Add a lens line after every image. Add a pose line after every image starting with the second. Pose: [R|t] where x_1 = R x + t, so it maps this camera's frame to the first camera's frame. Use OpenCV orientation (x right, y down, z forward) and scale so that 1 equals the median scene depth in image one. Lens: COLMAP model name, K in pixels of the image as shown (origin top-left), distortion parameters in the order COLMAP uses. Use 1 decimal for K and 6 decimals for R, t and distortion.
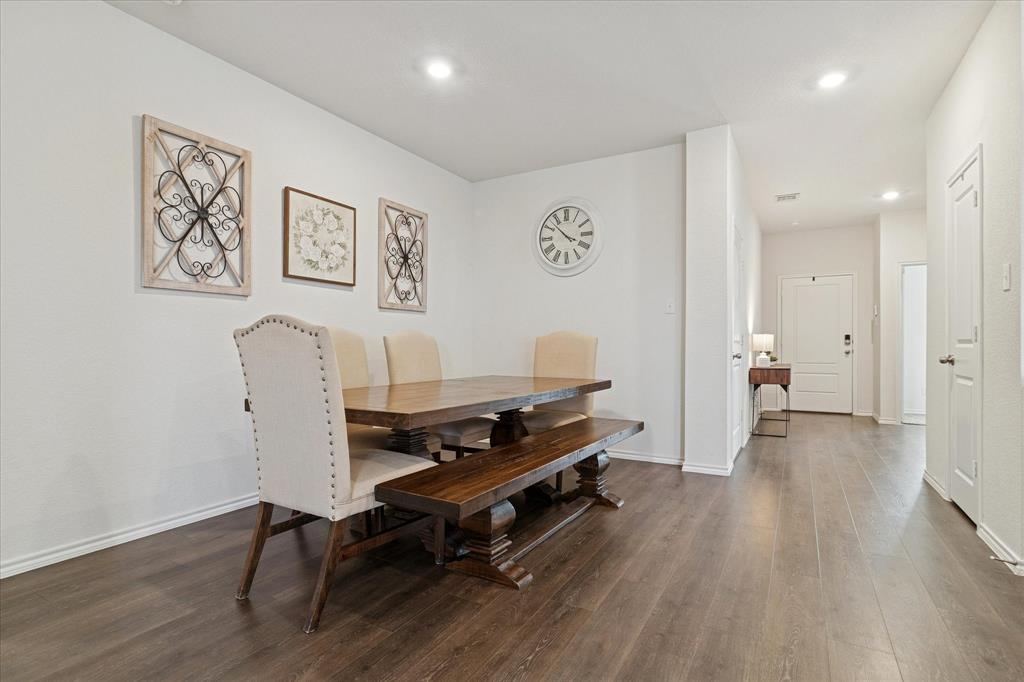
lens RADIAL K [[501.3, 0, 512.0], [0, 501.3, 341.0], [0, 0, 1]] dist [-0.002888, -0.000844]
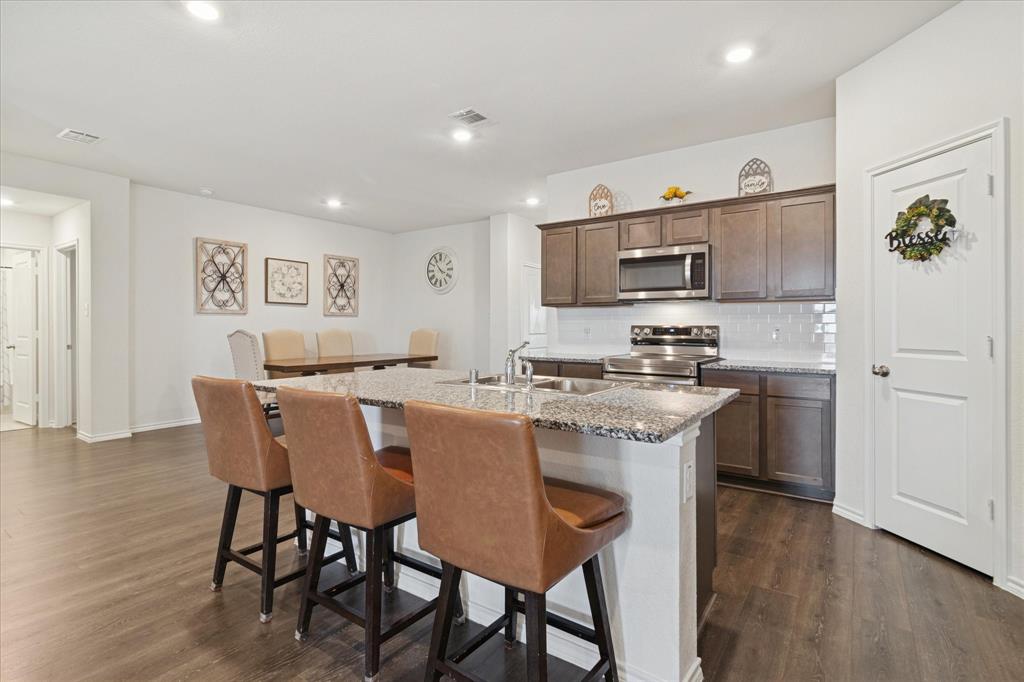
lens RADIAL K [[499.3, 0, 516.5], [0, 499.3, 321.3], [0, 0, 1]] dist [-0.000659, -0.000220]
pose [[0.995684, -0.000978, -0.092807, 0.567349], [0.000985, 1.000000, 0.000034, -0.042578], [0.092807, -0.000125, 0.995684, -0.693561]]
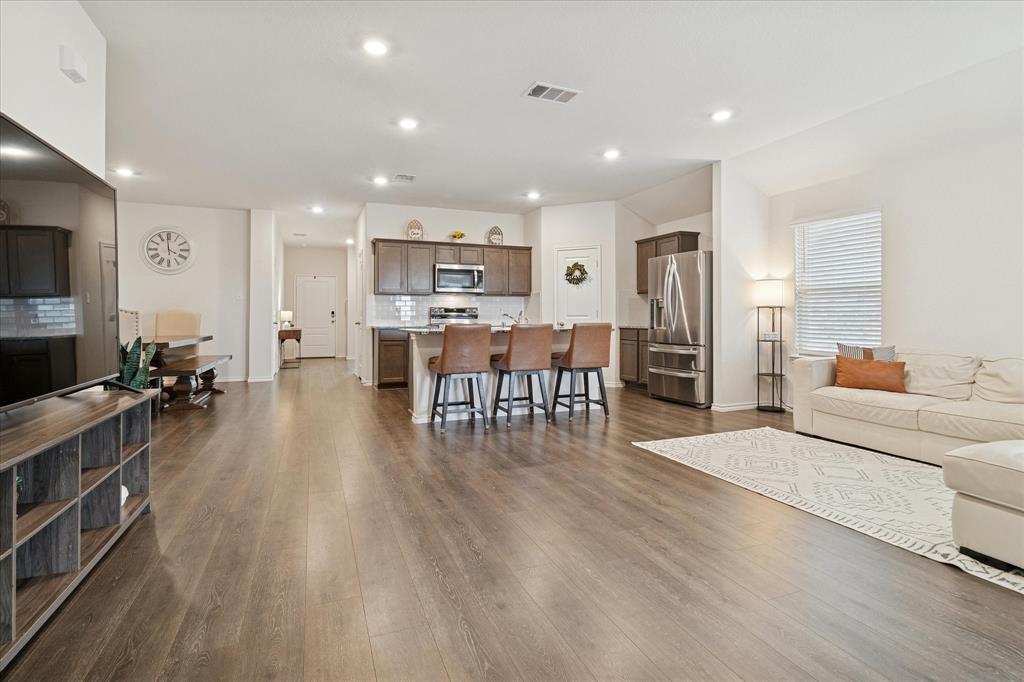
lens RADIAL K [[499.3, 0, 516.5], [0, 499.3, 321.3], [0, 0, 1]] dist [-0.000659, -0.000220]
pose [[0.609820, -0.006256, 0.792515, -0.533193], [-0.006196, 0.999901, 0.012661, -0.006696], [-0.792516, -0.012631, 0.609721, -0.956859]]
